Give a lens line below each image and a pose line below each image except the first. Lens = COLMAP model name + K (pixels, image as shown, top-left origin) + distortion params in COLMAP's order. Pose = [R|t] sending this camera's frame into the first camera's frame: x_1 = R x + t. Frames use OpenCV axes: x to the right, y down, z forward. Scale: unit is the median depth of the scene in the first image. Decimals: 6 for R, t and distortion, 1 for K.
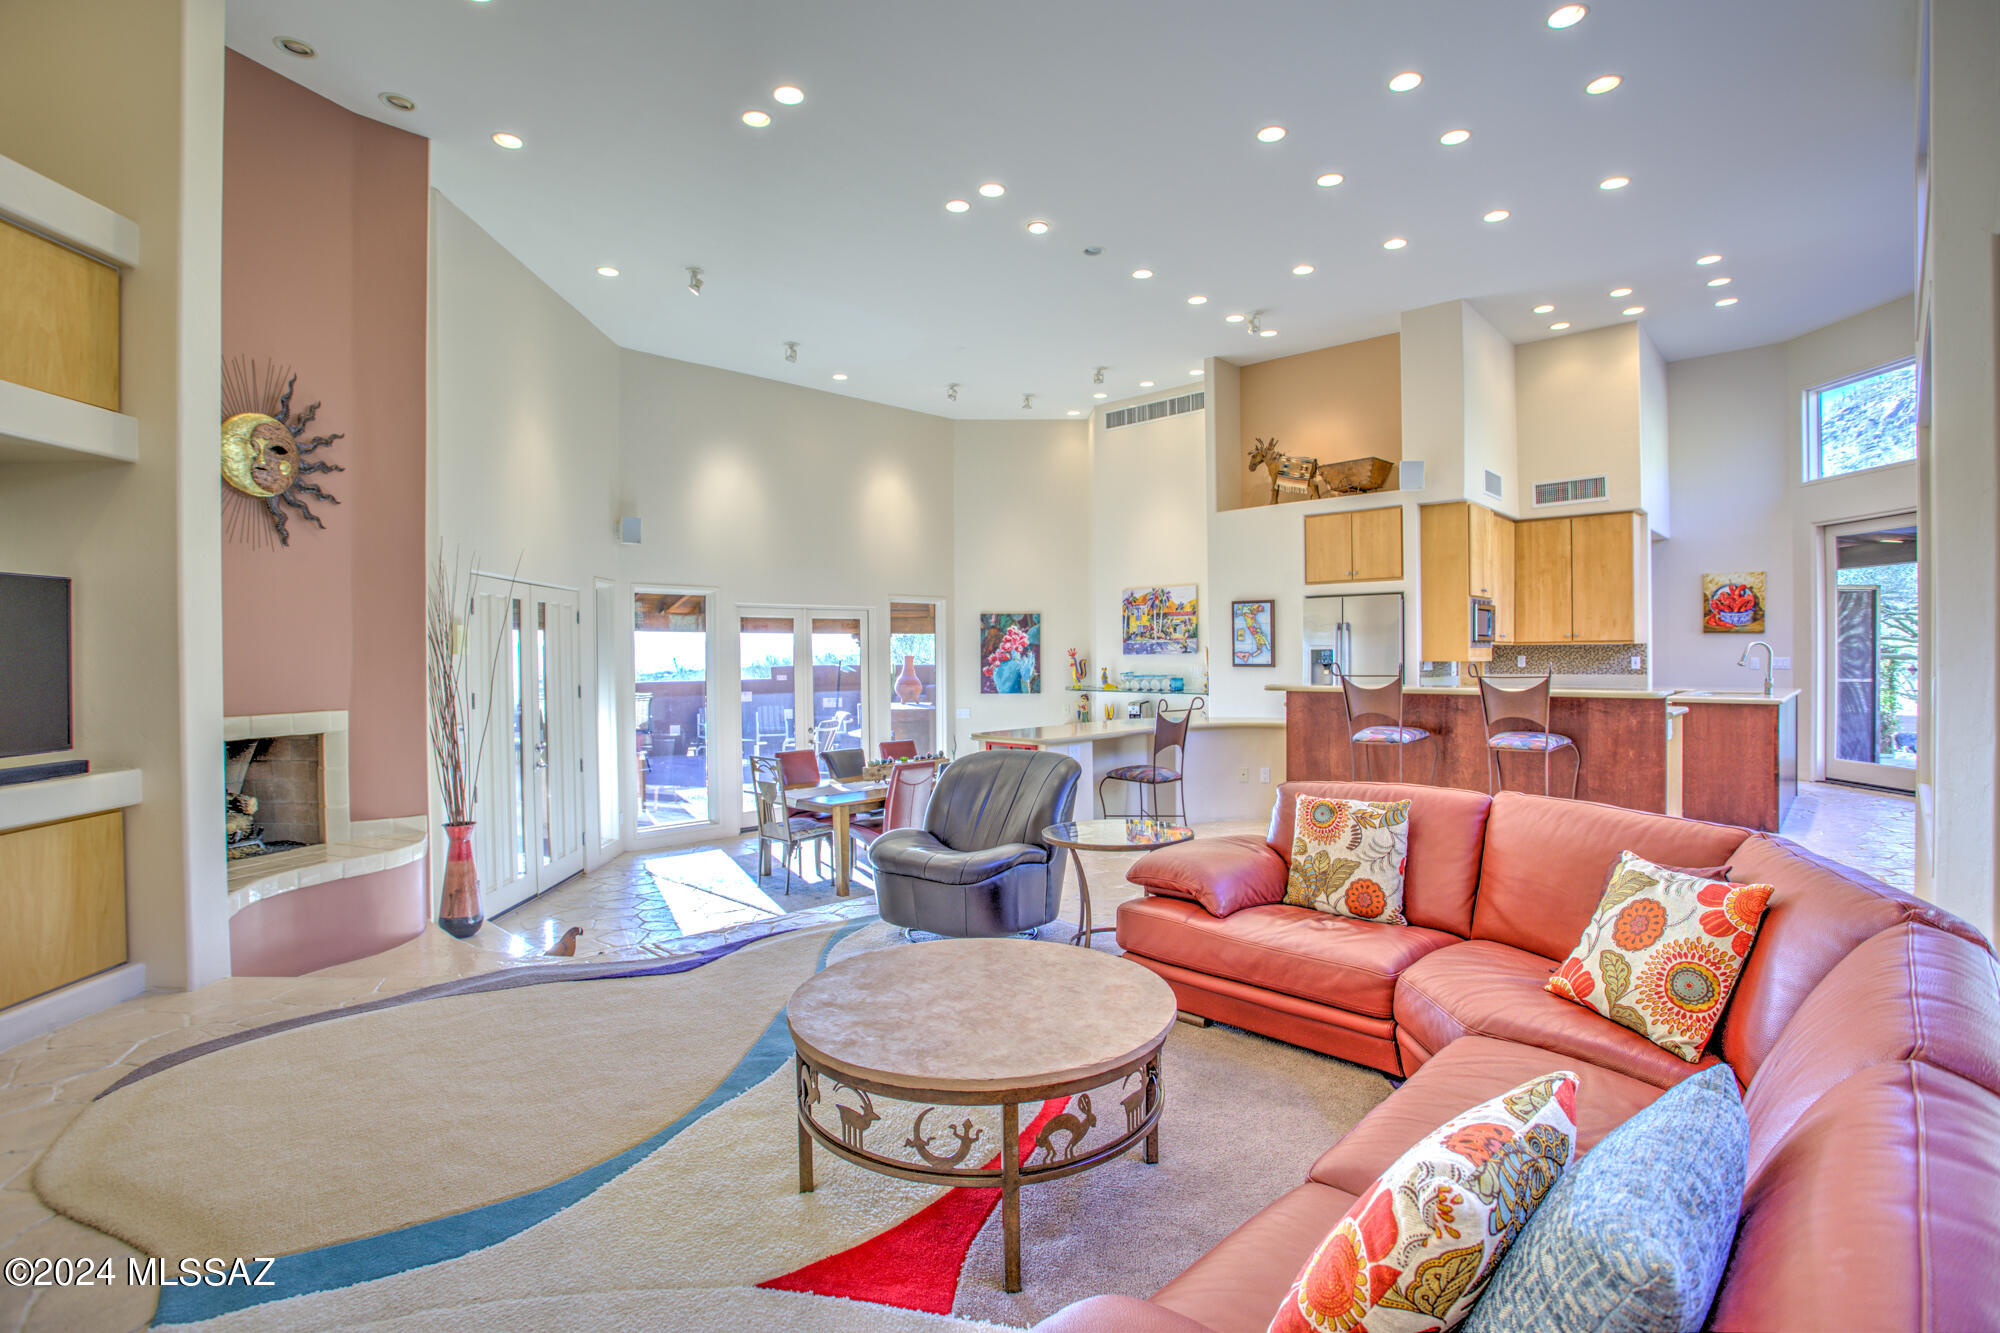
lens RADIAL K [[975.7, 0, 995.4], [0, 975.7, 662.2], [0, 0, 1]] dist [-0.071277, 0.028337]
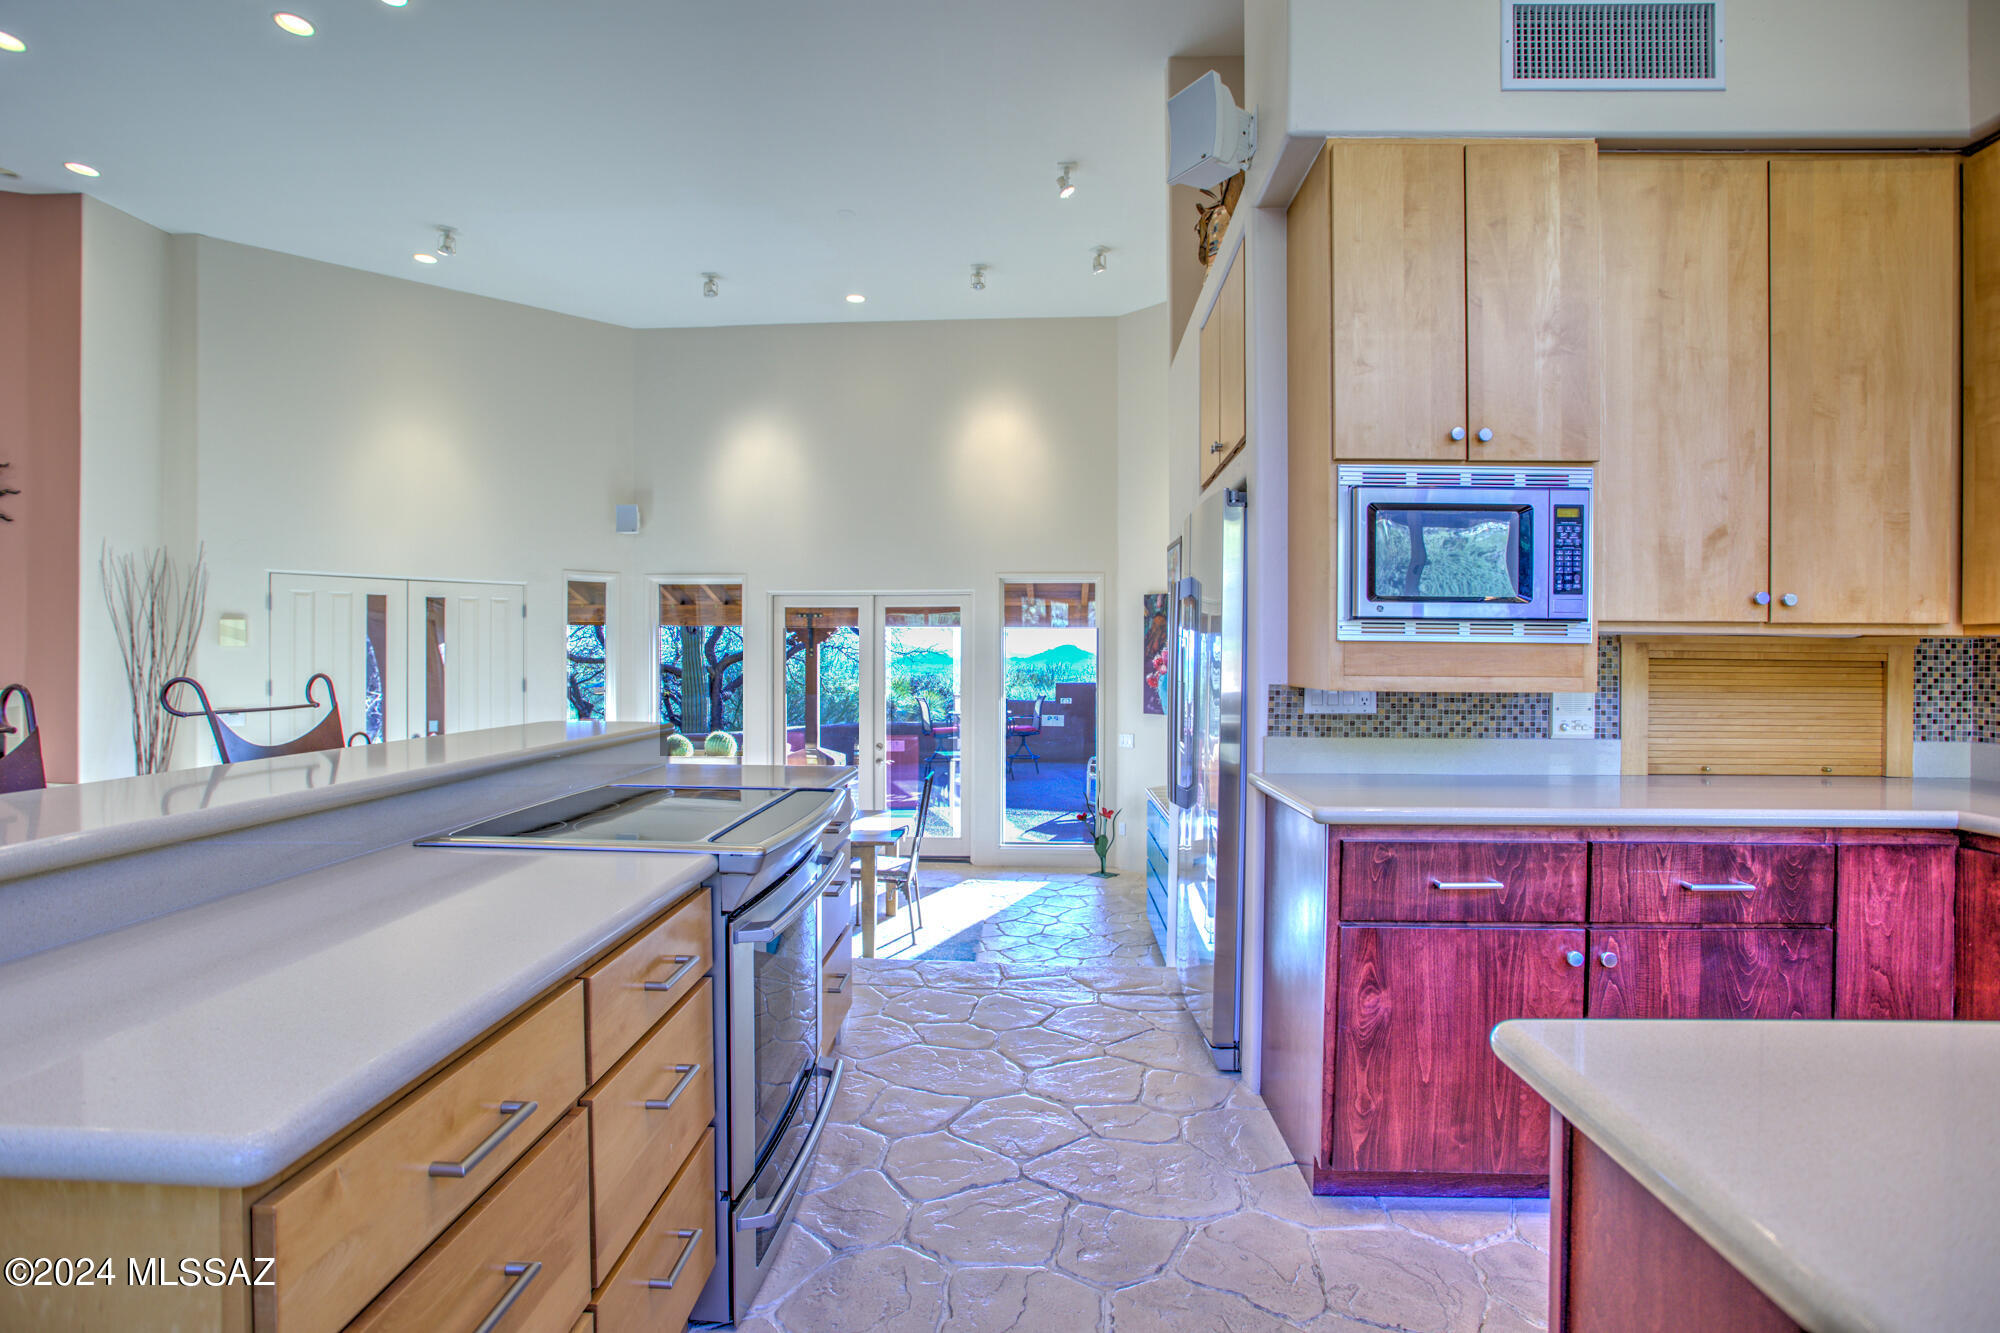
lens RADIAL K [[975.7, 0, 995.4], [0, 975.7, 662.2], [0, 0, 1]] dist [-0.071277, 0.028337]
pose [[0.656392, 0.016985, -0.754229, 0.561344], [-0.015805, 0.999837, 0.008761, -0.009306], [0.754255, 0.006170, 0.656553, 0.631778]]
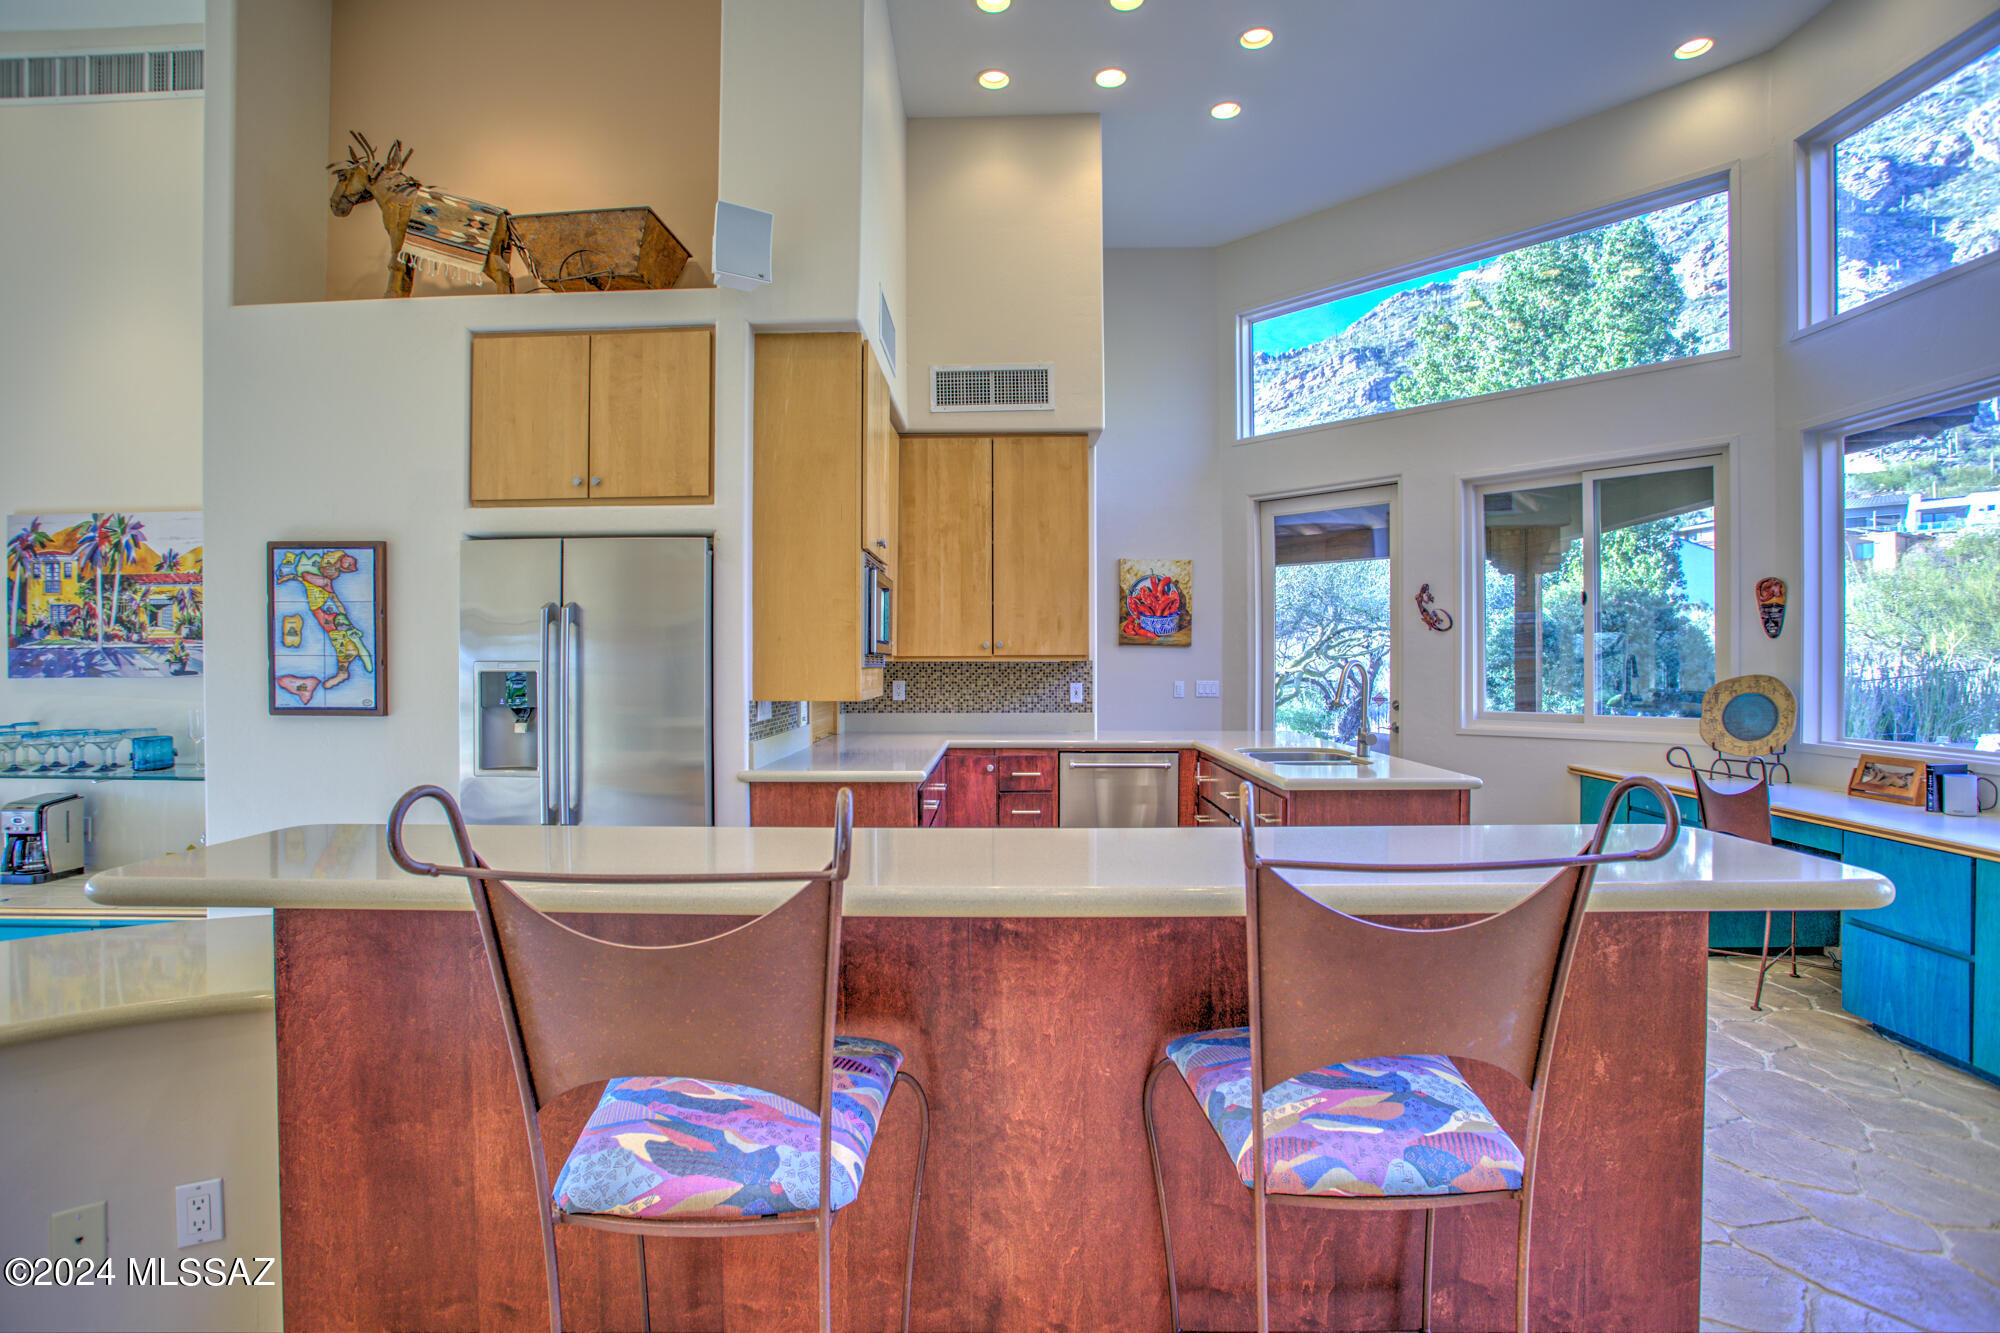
lens RADIAL K [[975.7, 0, 995.4], [0, 975.7, 662.2], [0, 0, 1]] dist [-0.071277, 0.028337]
pose [[0.740350, 0.005727, 0.672197, 0.211244], [0.001613, 0.999946, -0.010296, -0.011822], [-0.672219, 0.008707, 0.740301, 0.551595]]
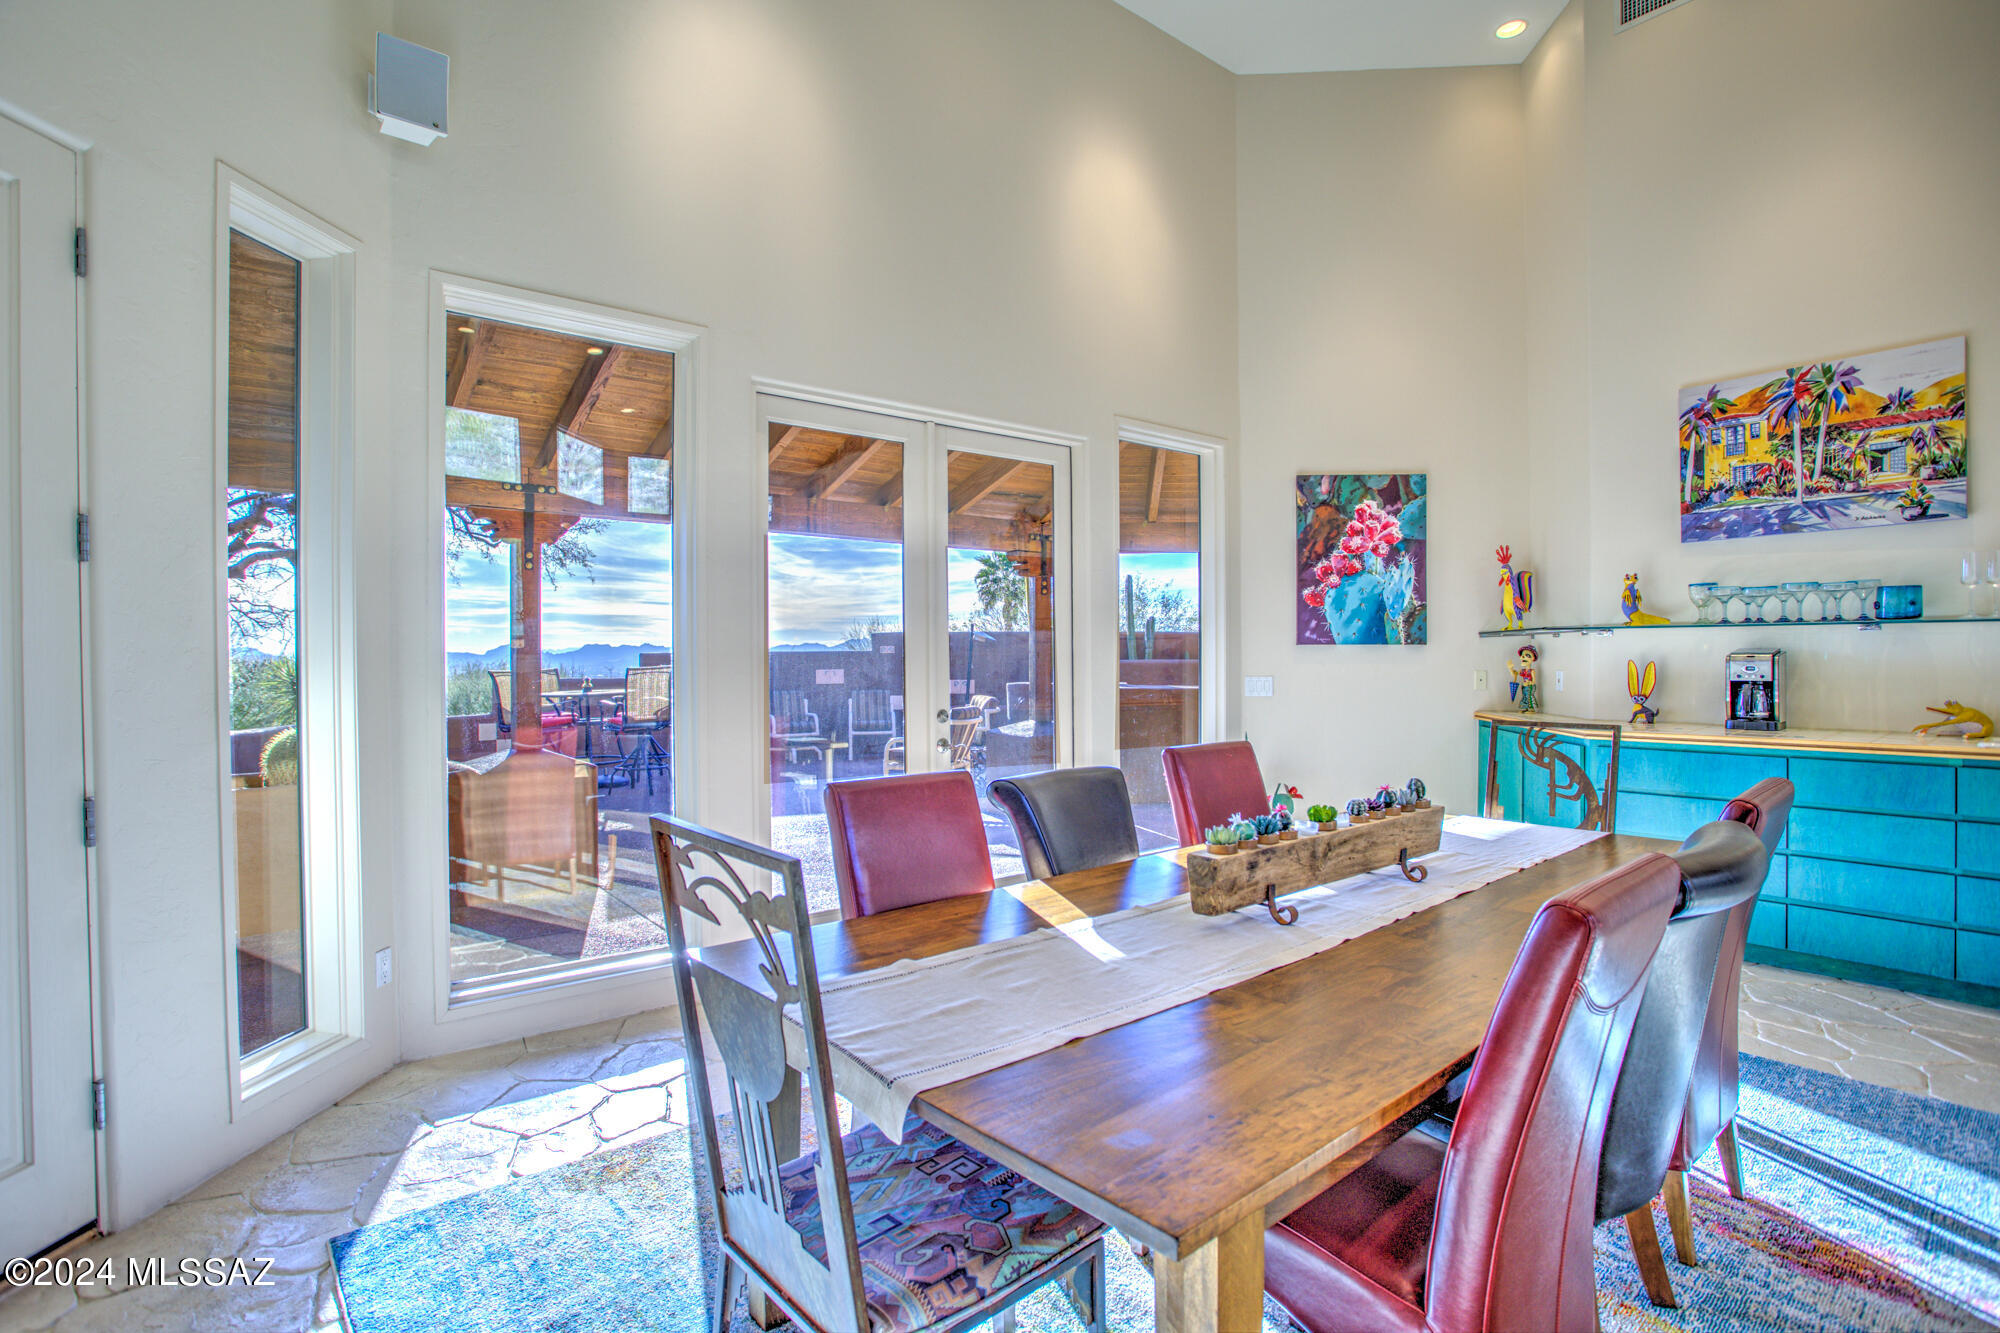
lens RADIAL K [[983.2, 0, 998.1], [0, 983.2, 658.5], [0, 0, 1]] dist [-0.059404, 0.029236]
pose [[0.994007, 0.004297, -0.109236, -0.140462], [-0.005142, 0.999959, -0.007454, 0.056770], [0.109199, 0.007971, 0.993988, 0.681055]]
